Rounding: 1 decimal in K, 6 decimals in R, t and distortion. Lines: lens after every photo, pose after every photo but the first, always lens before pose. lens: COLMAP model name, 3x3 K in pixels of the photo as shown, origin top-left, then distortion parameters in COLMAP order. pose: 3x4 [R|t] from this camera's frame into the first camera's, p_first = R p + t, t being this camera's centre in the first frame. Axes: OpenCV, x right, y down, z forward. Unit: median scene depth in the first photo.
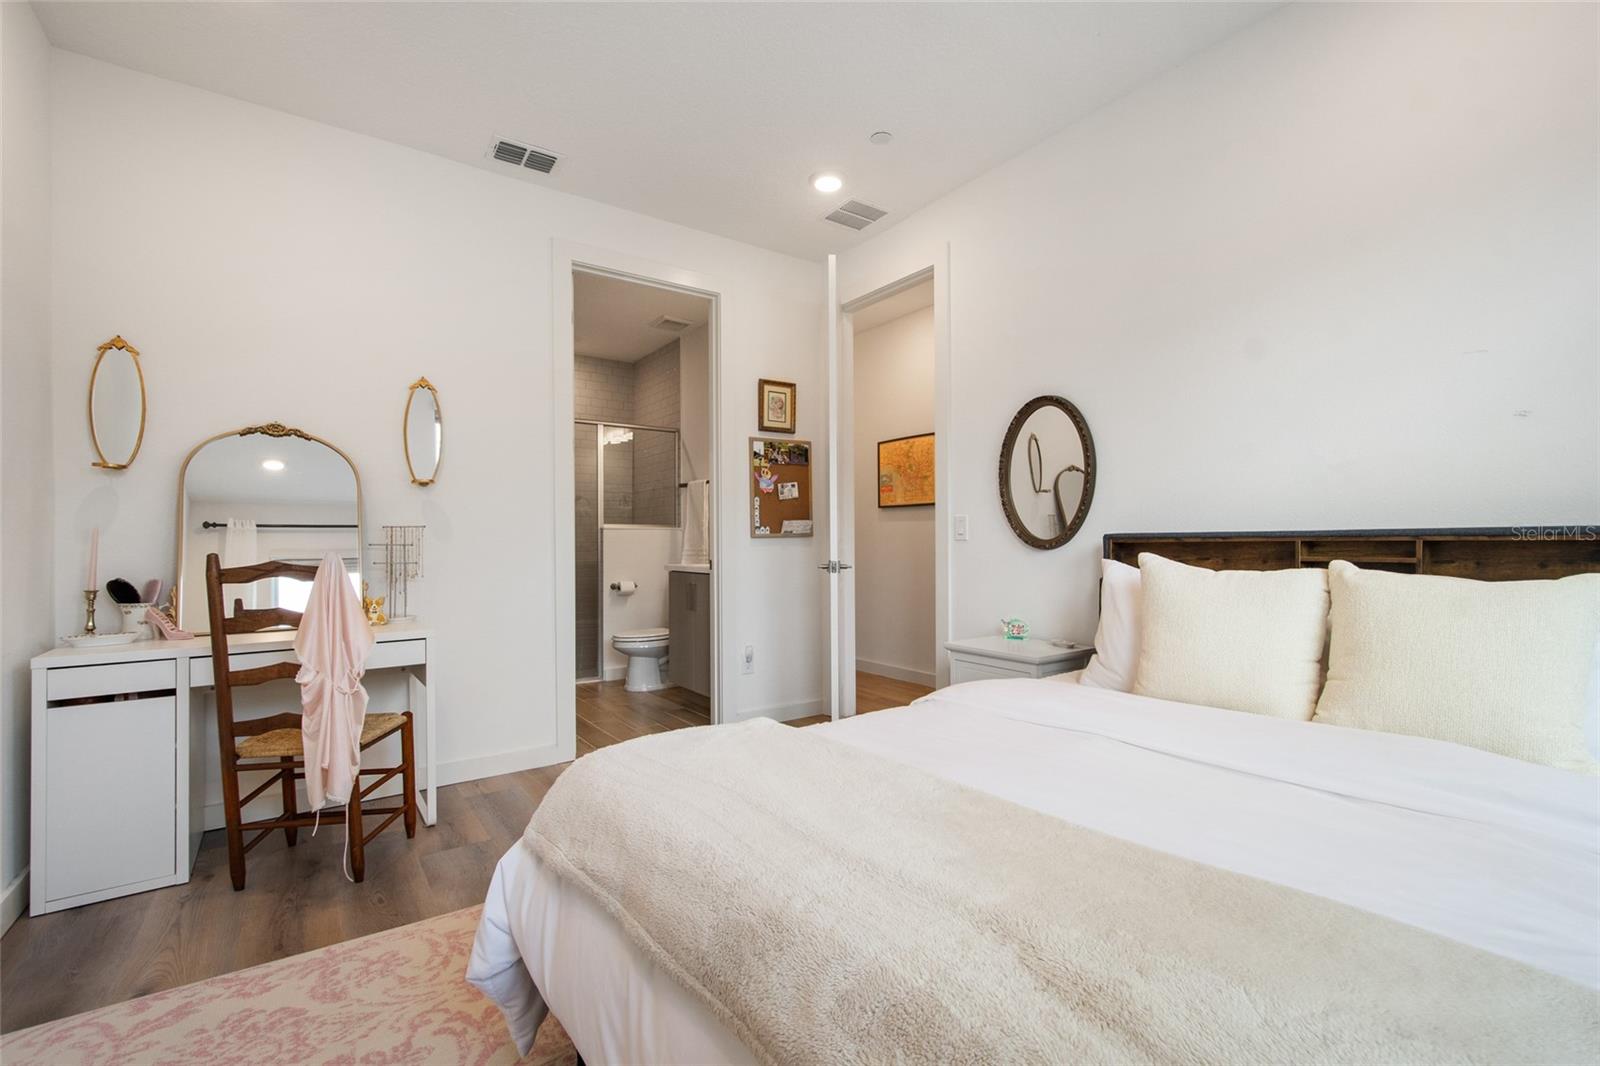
lens RADIAL K [[706.9, 0, 804.0], [0, 706.9, 534.7], [0, 0, 1]] dist [0.016205, 0.000028]
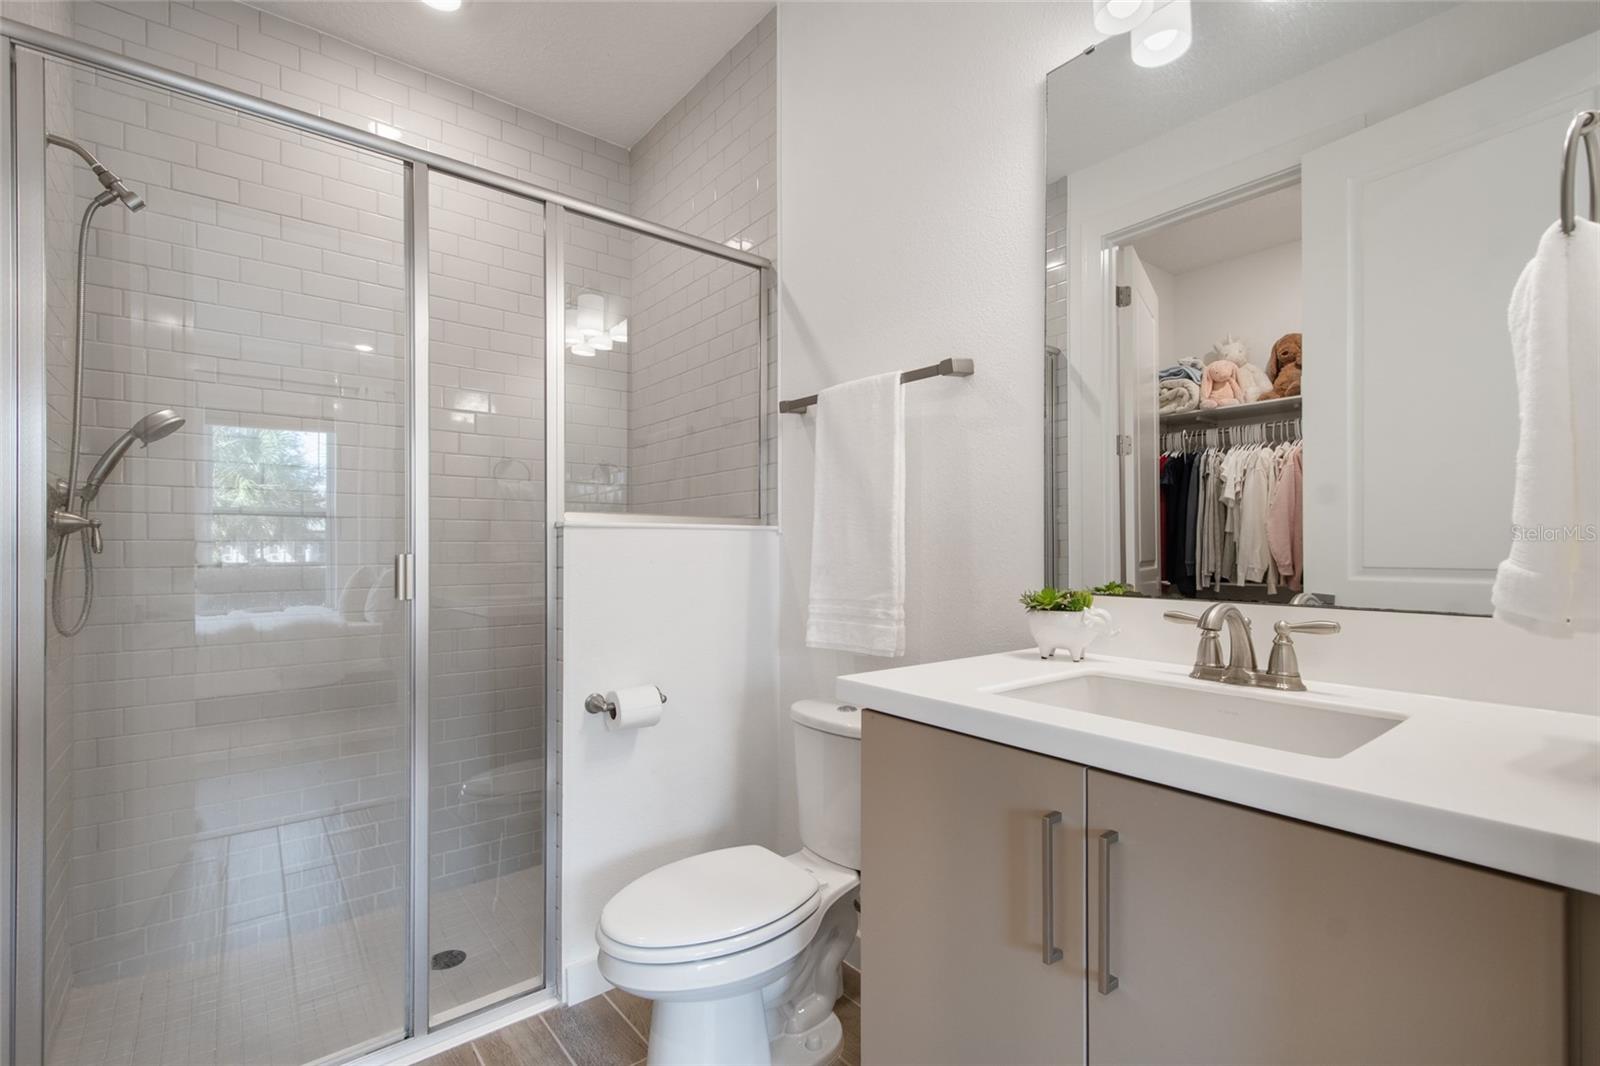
lens RADIAL K [[706.9, 0, 802.0], [0, 706.9, 537.3], [0, 0, 1]] dist [0.016205, 0.000028]
pose [[0.998304, 0.004349, 0.058047, -0.186218], [-0.004166, 0.999986, -0.003276, -0.002359], [-0.058061, 0.003029, 0.998308, 0.644378]]
